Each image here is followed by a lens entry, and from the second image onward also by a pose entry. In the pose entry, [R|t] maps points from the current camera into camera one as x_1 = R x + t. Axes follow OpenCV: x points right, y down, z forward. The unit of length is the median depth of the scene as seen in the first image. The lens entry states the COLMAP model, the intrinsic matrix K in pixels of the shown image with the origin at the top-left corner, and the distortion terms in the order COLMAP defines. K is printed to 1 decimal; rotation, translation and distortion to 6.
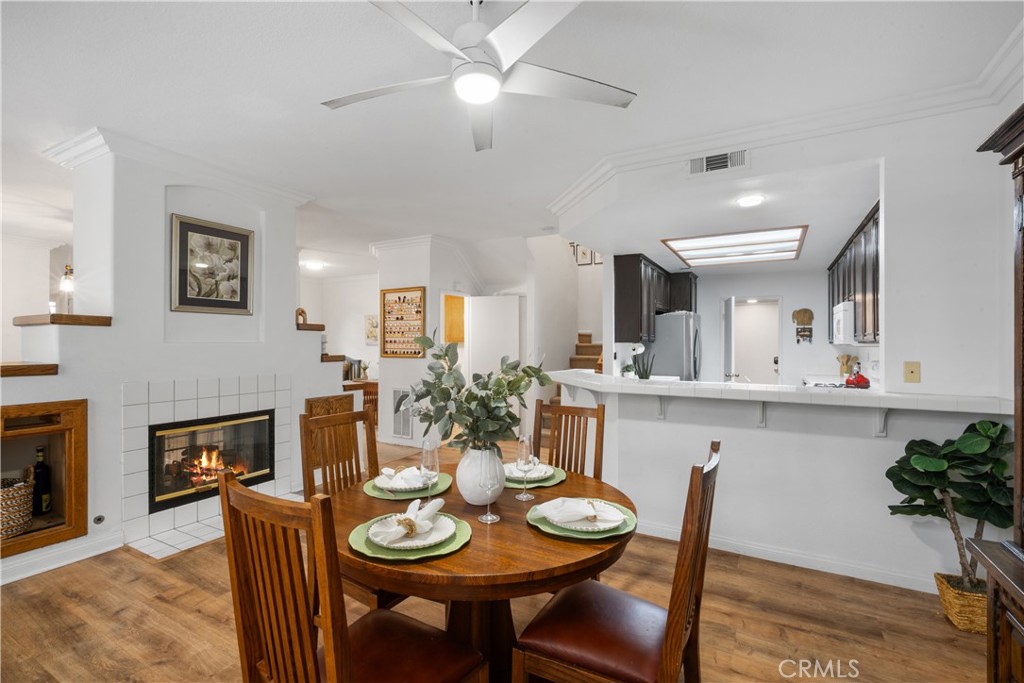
lens RADIAL K [[463.4, 0, 517.5], [0, 463.4, 344.2], [0, 0, 1]] dist [-0.000133, -0.000015]
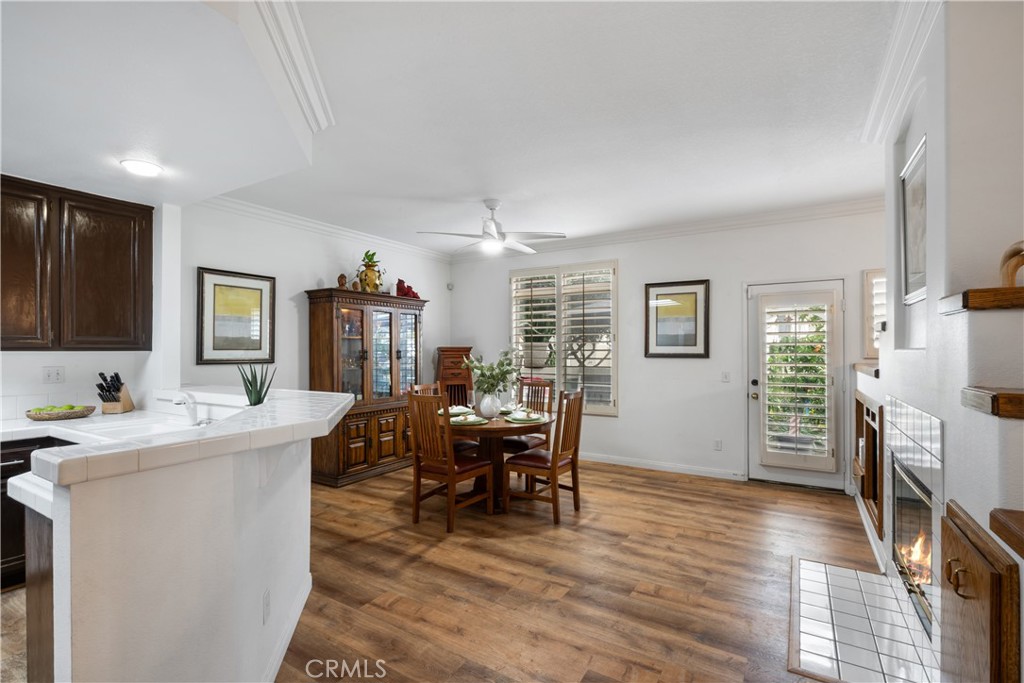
lens RADIAL K [[463.4, 0, 517.5], [0, 463.4, 344.2], [0, 0, 1]] dist [-0.000133, -0.000015]
pose [[-0.999289, -0.000019, 0.037696, -0.205998], [-0.000215, 0.999987, -0.005191, -0.011527], [-0.037695, -0.005195, -0.999276, 2.283132]]
